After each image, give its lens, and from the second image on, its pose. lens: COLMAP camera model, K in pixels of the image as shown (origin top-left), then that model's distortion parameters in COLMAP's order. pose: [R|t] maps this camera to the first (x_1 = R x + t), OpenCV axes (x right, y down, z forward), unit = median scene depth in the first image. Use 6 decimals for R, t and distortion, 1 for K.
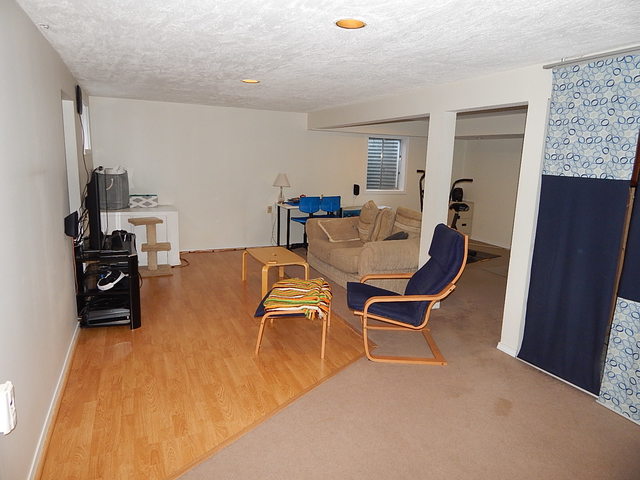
lens RADIAL K [[418.4, 0, 319.9], [0, 418.4, 239.7], [0, 0, 1]] dist [0.009076, -0.008417]
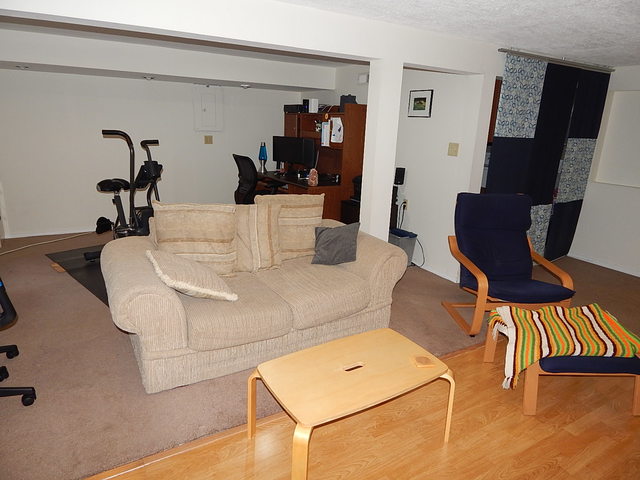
lens RADIAL K [[418.4, 0, 318.8], [0, 418.4, 238.1], [0, 0, 1]] dist [0.009076, -0.008417]
pose [[-0.122269, -0.302436, 0.945295, -0.779040], [0.148288, 0.936184, 0.318701, -0.379936], [-0.981357, 0.179143, -0.069619, 1.793616]]
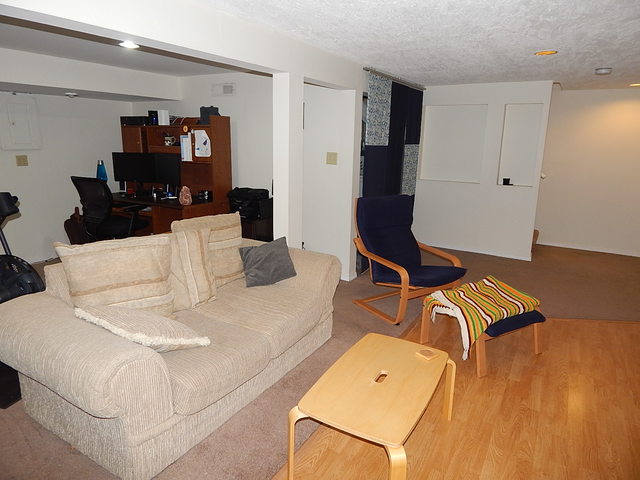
lens RADIAL K [[418.4, 0, 322.1], [0, 418.4, 239.1], [0, 0, 1]] dist [0.009076, -0.008417]
pose [[-0.578702, -0.232869, 0.781586, -0.634683], [0.121355, 0.923109, 0.364888, -0.430524], [-0.806459, 0.306010, -0.505946, 2.086656]]
